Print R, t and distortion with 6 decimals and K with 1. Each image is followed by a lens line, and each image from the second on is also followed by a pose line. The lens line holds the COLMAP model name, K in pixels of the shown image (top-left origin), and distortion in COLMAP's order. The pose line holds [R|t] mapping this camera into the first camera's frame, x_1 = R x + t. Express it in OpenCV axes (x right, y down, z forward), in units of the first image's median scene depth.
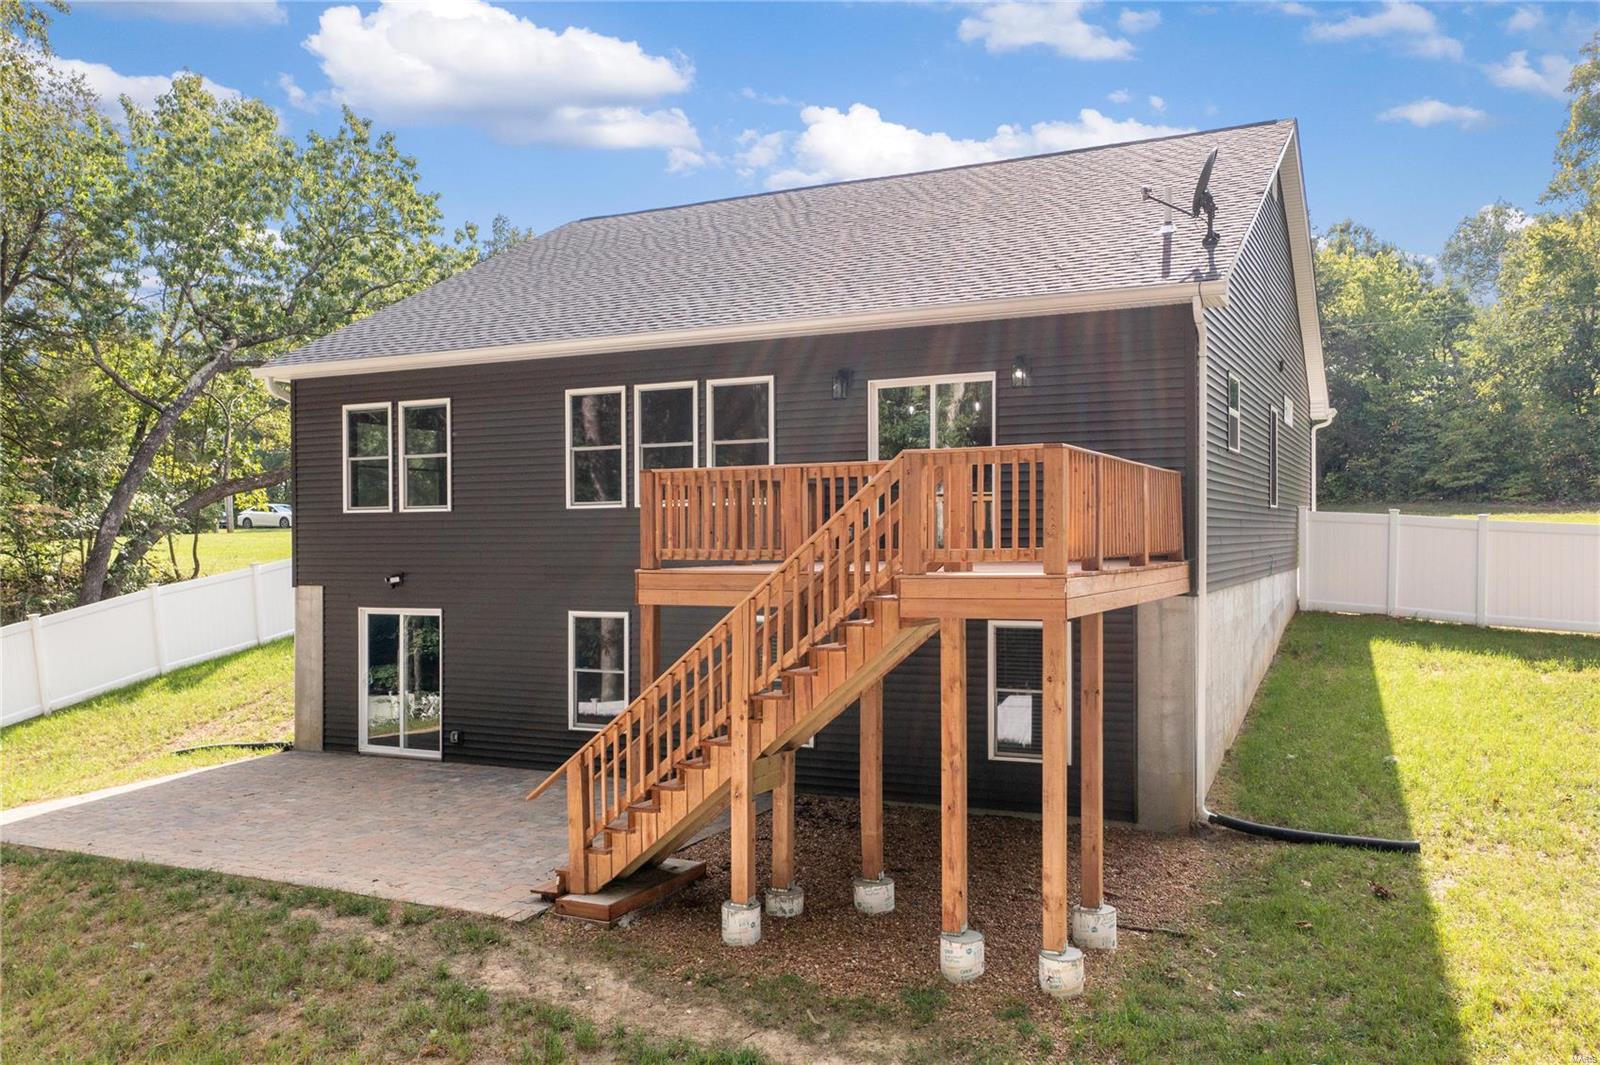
lens RADIAL K [[1303.5, 0, 800.0], [0, 1303.5, 532.5], [0, 0, 1]] dist [-0.003920, 0.007401]
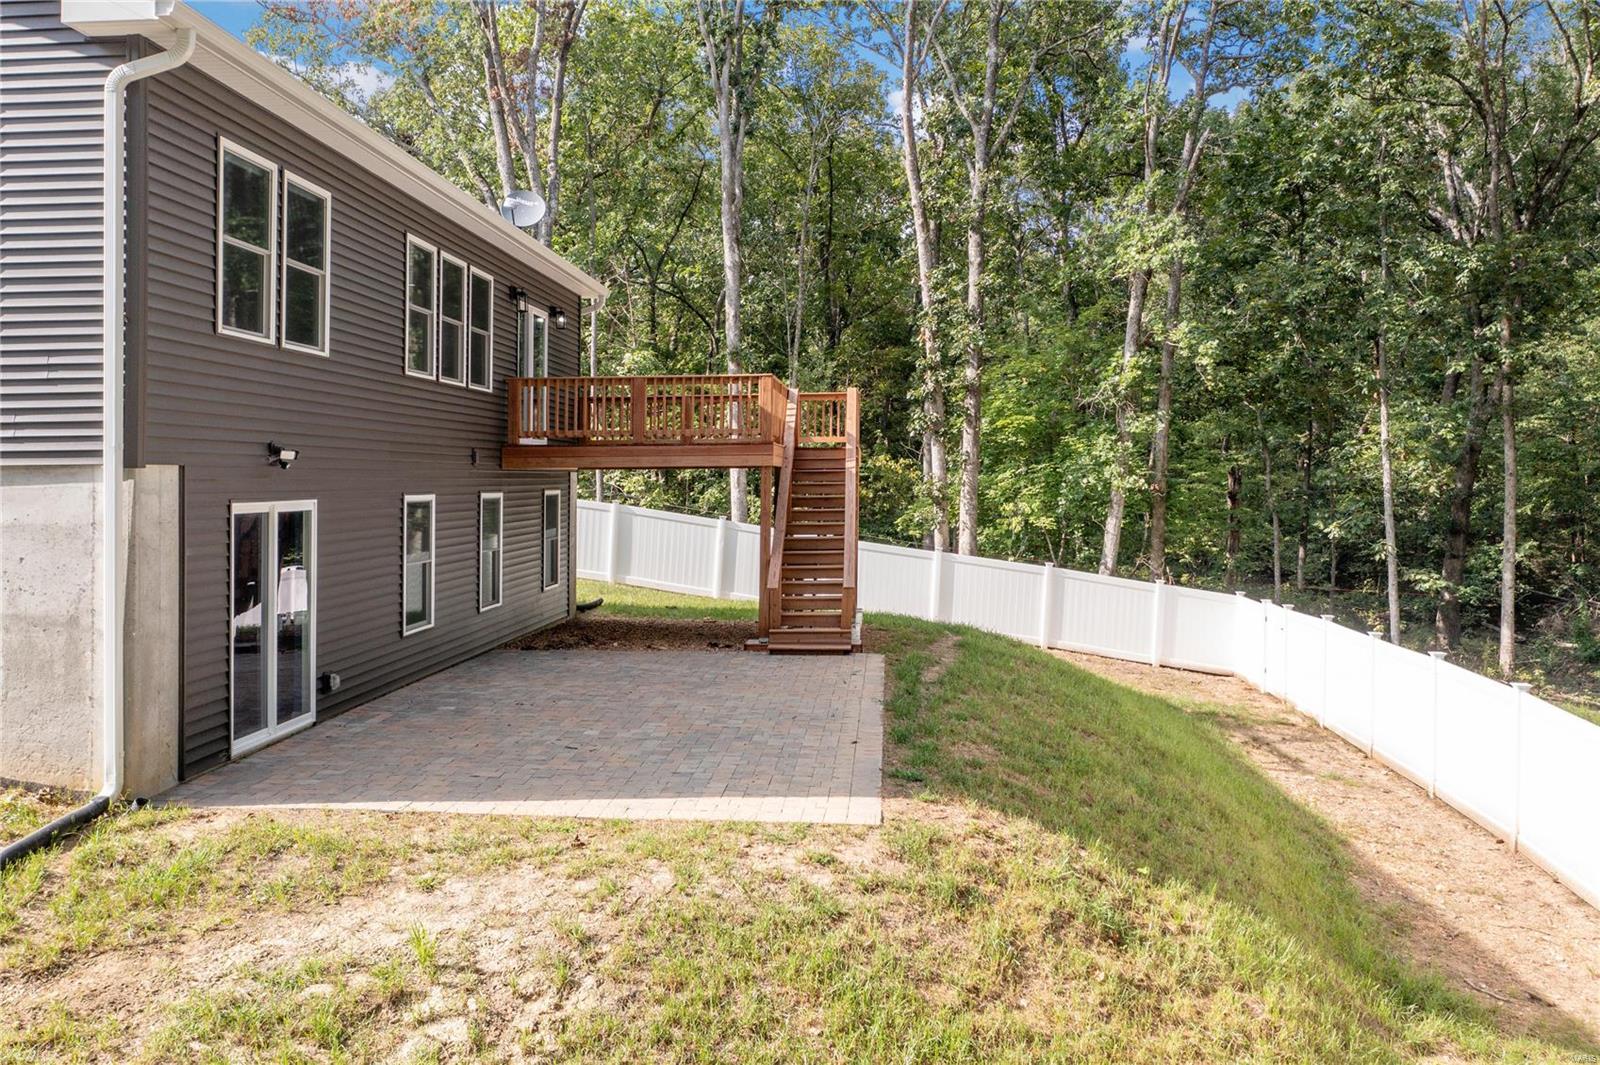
lens RADIAL K [[1303.5, 0, 800.0], [0, 1303.5, 532.5], [0, 0, 1]] dist [-0.003920, 0.007401]
pose [[-0.383039, -0.034303, 0.923095, -1.312849], [0.000055, 0.999309, 0.037158, 0.066448], [-0.923732, 0.014283, -0.382772, 1.350502]]
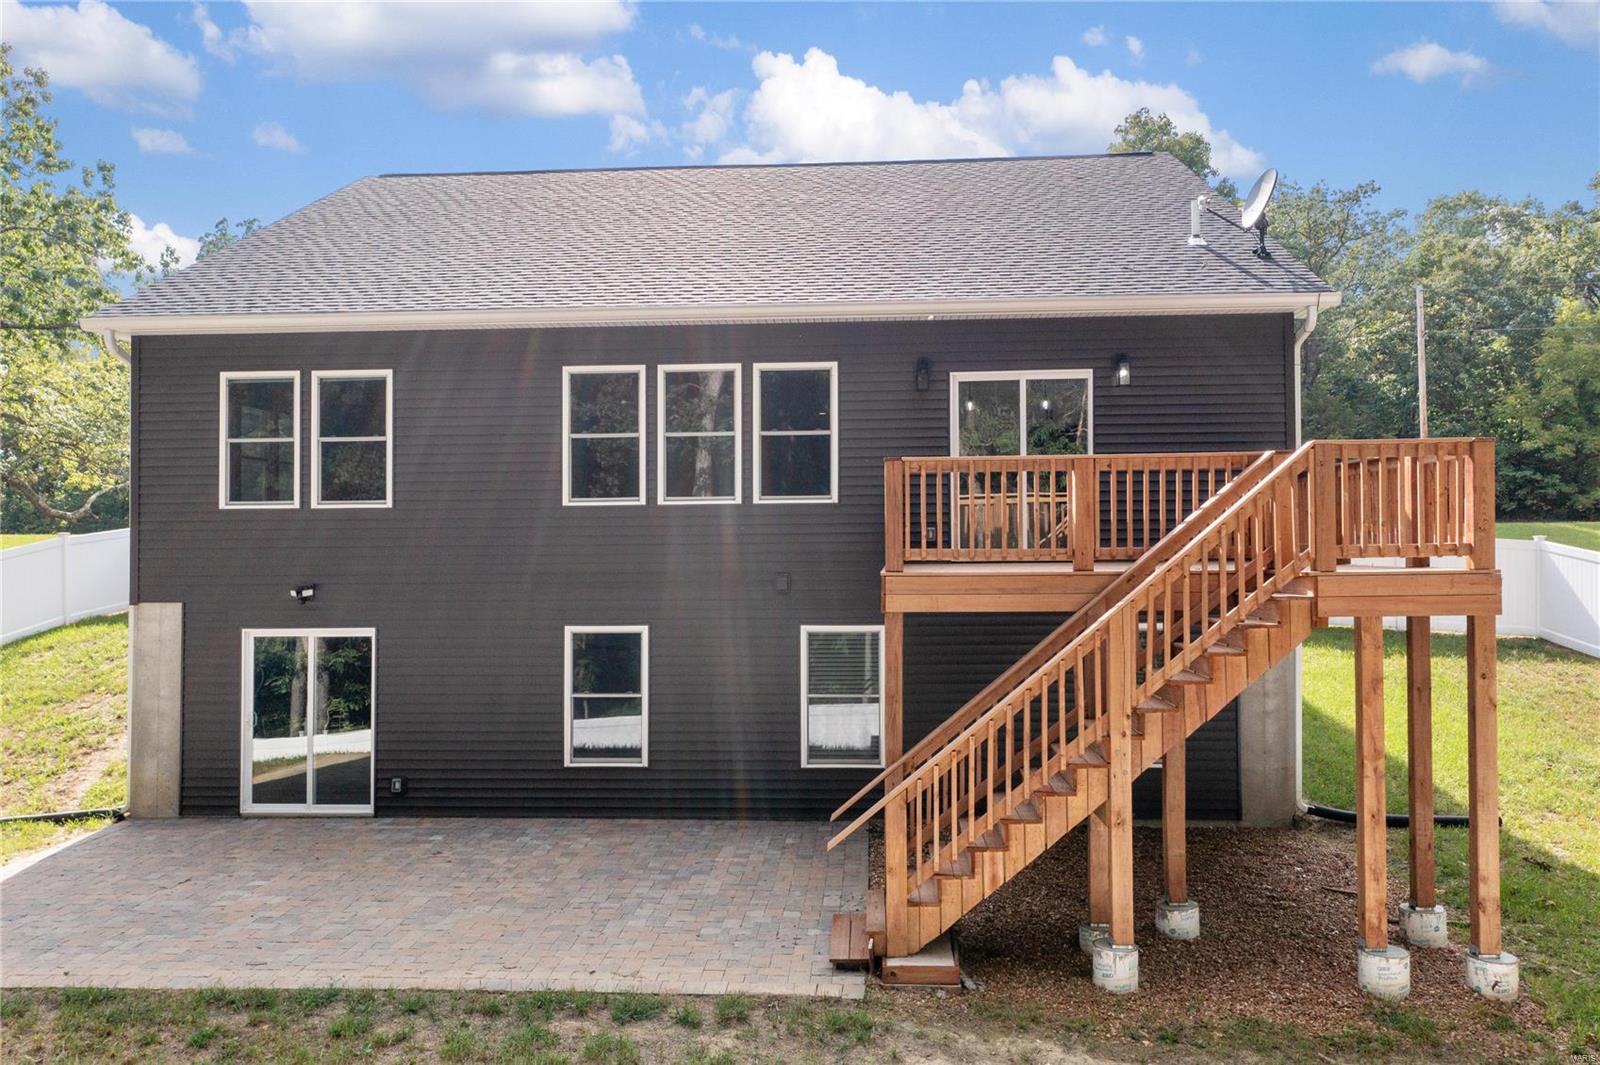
lens RADIAL K [[1301.3, 0, 799.6], [0, 1301.3, 507.9], [0, 0, 1]] dist [0.005425, -0.000983]
pose [[0.922626, 0.010596, 0.385549, -0.455225], [0.000039, 0.999620, -0.027565, 0.008295], [-0.385695, 0.025448, 0.922275, 0.195845]]
